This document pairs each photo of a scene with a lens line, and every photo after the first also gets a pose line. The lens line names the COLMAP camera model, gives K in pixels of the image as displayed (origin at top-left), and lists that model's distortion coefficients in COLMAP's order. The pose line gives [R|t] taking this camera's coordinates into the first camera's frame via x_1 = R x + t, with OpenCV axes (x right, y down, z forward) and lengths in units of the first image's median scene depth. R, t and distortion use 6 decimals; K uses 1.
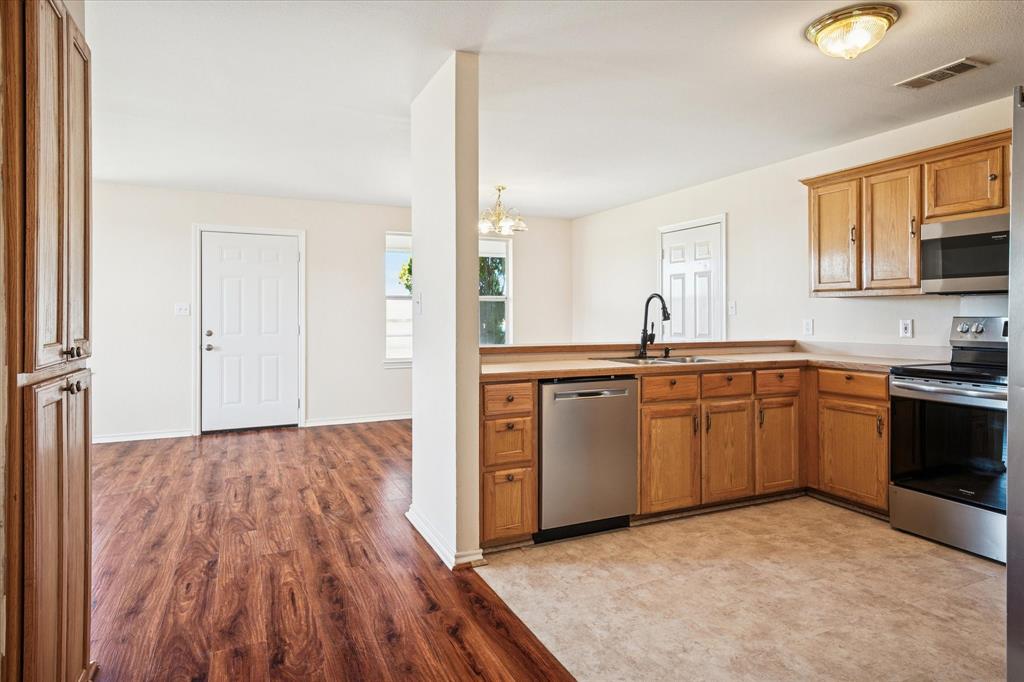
lens RADIAL K [[577.1, 0, 526.5], [0, 577.1, 321.7], [0, 0, 1]] dist [0.003465, 0.001479]
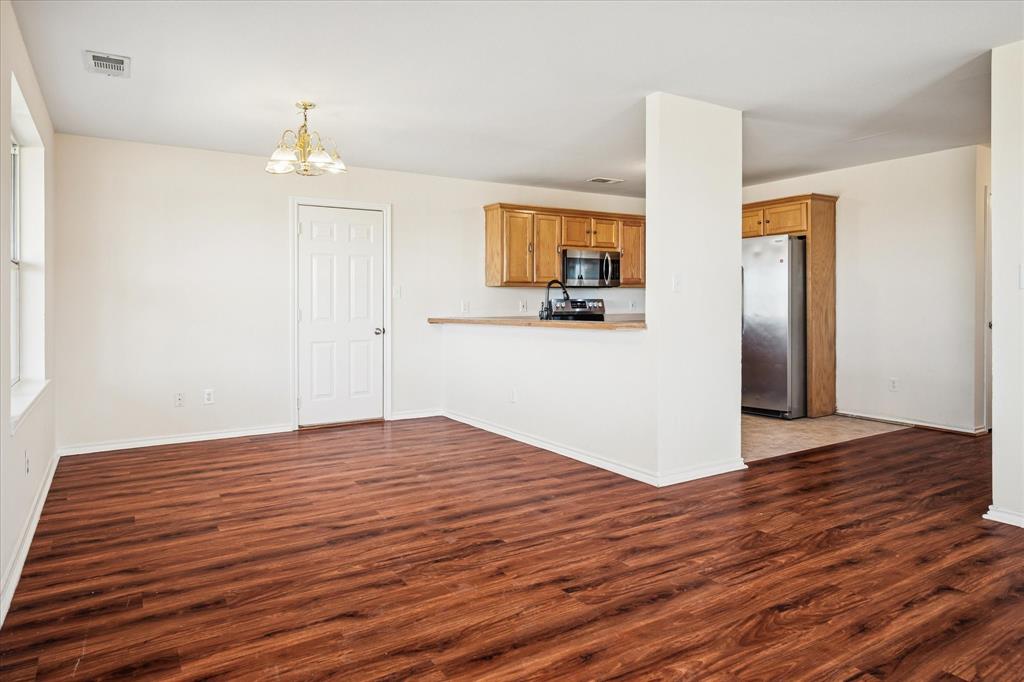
lens RADIAL K [[630.9, 0, 506.0], [0, 630.9, 313.5], [0, 0, 1]] dist [0.001909, -0.000062]
pose [[-0.090698, -0.014808, 0.995768, -1.266403], [0.016437, 0.999731, 0.016364, 0.001974], [-0.995743, 0.017851, -0.090430, 1.330067]]
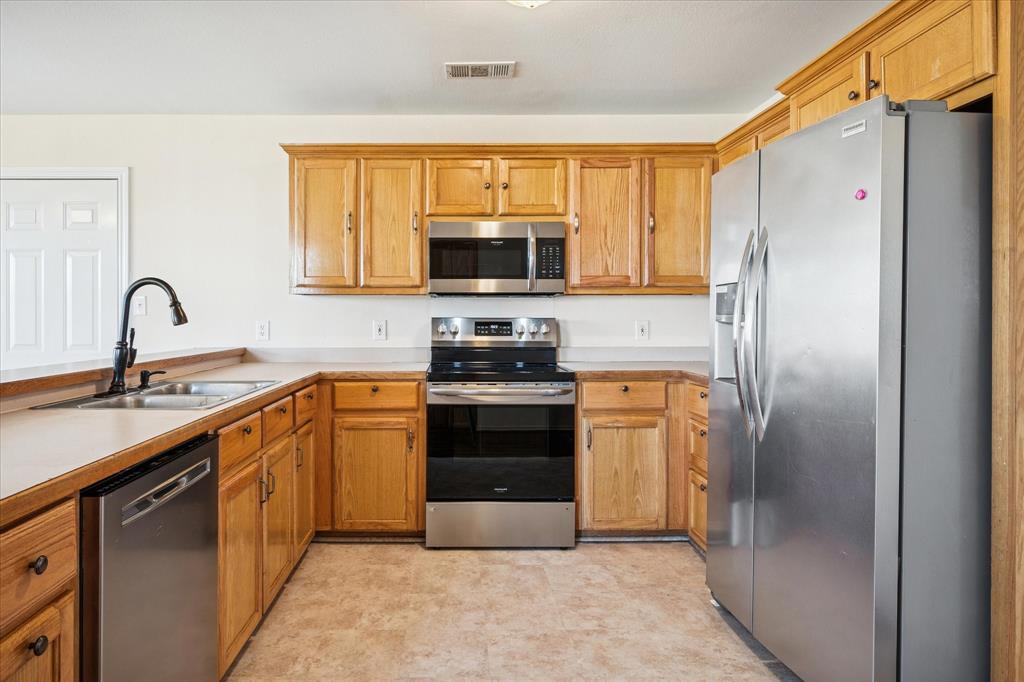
lens RADIAL K [[604.4, 0, 443.3], [0, 604.4, 320.4], [0, 0, 1]] dist [0.000023, 0.000104]
pose [[0.448677, -0.007136, 0.893666, -0.193800], [0.008294, 0.999958, 0.003820, -0.007356], [-0.893656, 0.005698, 0.448717, 0.510086]]
